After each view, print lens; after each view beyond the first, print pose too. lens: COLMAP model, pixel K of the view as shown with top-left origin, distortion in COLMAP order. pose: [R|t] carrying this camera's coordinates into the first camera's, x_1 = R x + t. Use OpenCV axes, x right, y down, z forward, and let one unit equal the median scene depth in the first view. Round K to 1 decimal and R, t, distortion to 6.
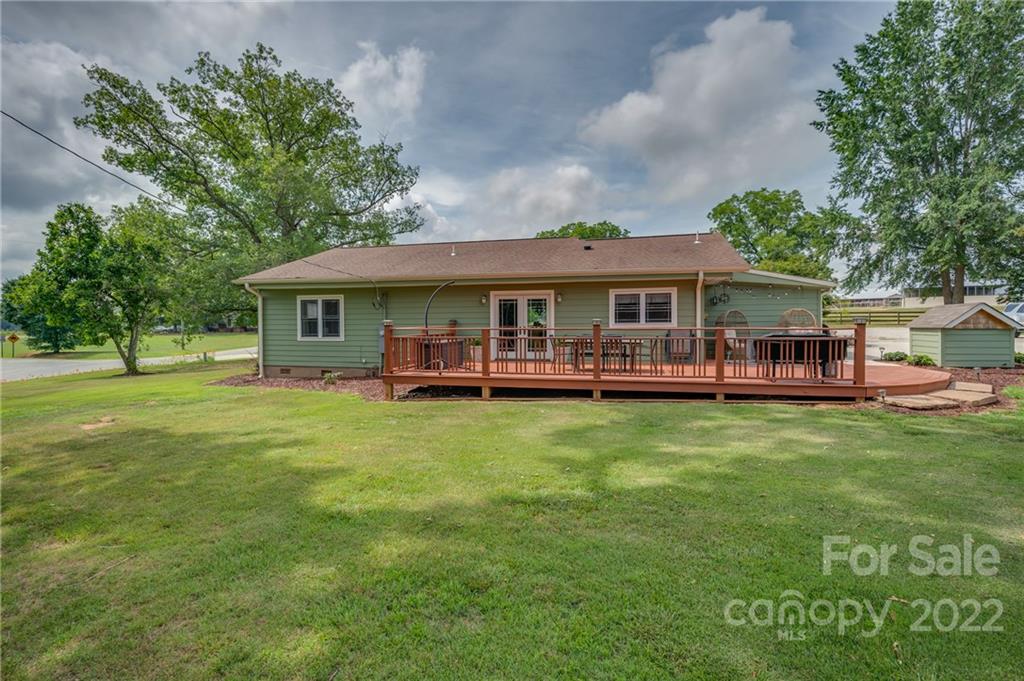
lens RADIAL K [[504.7, 0, 512.0], [0, 504.7, 340.5], [0, 0, 1]] dist [-0.000389, -0.000732]
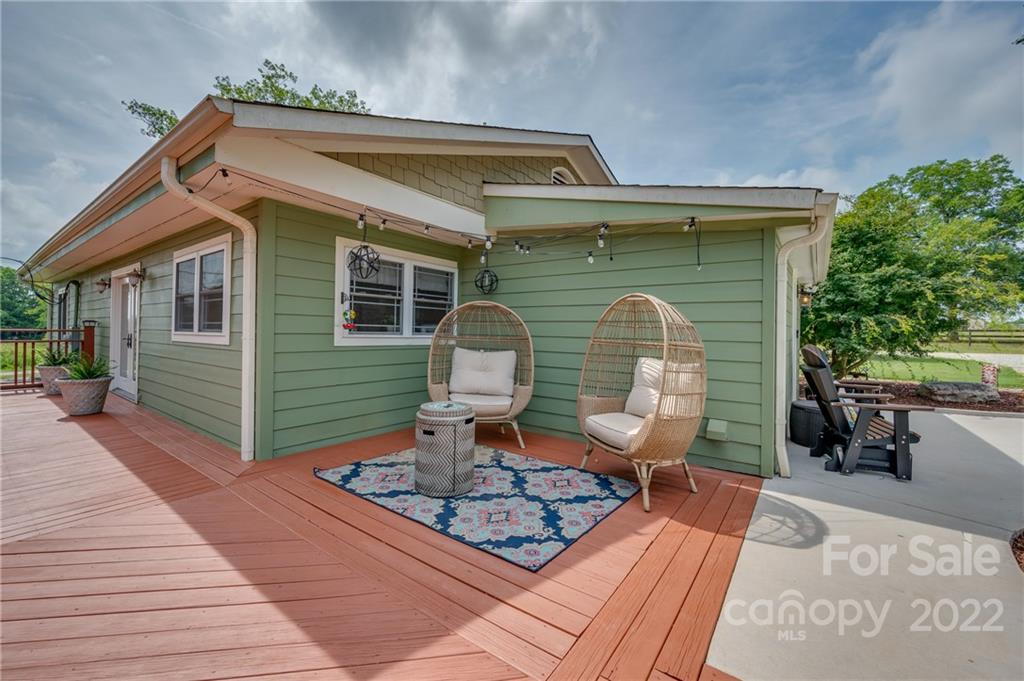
lens RADIAL K [[415.5, 0, 512.0], [0, 415.5, 340.5], [0, 0, 1]] dist [0.000645, 0.000130]
pose [[0.923531, 0.032393, -0.382153, 0.422466], [-0.038368, 0.999231, -0.008022, -0.023634], [0.381599, 0.022071, 0.924064, 0.536549]]
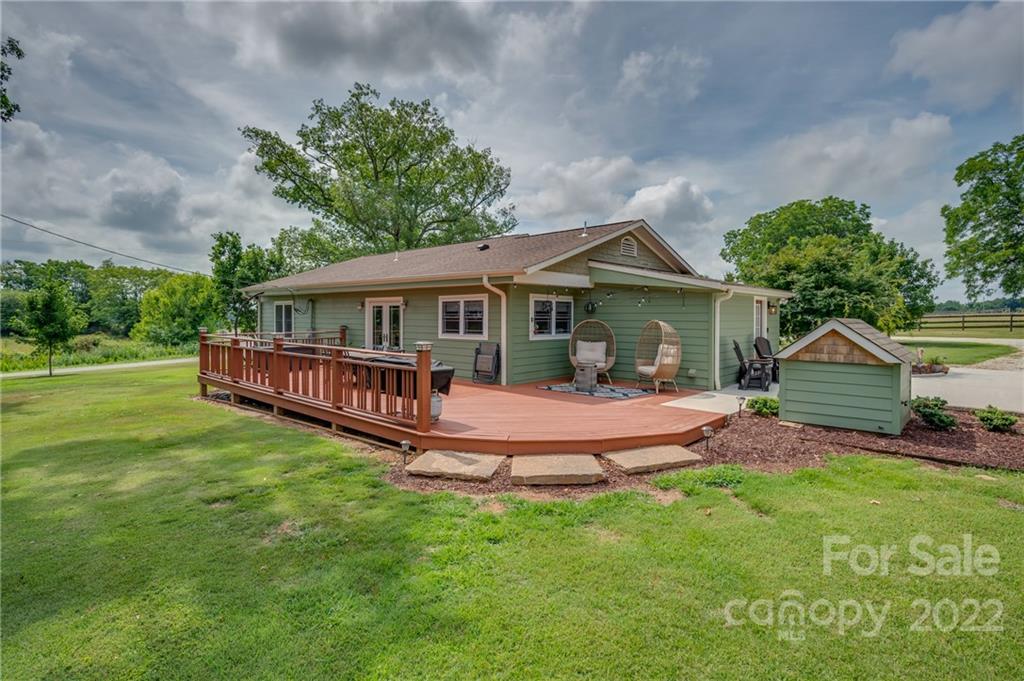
lens RADIAL K [[504.7, 0, 512.0], [0, 504.7, 340.5], [0, 0, 1]] dist [-0.000389, -0.000732]
pose [[0.879697, 0.033528, -0.474351, 0.520003], [-0.027271, 0.999427, 0.020067, -0.029954], [0.474752, -0.004717, 0.880107, 0.179330]]
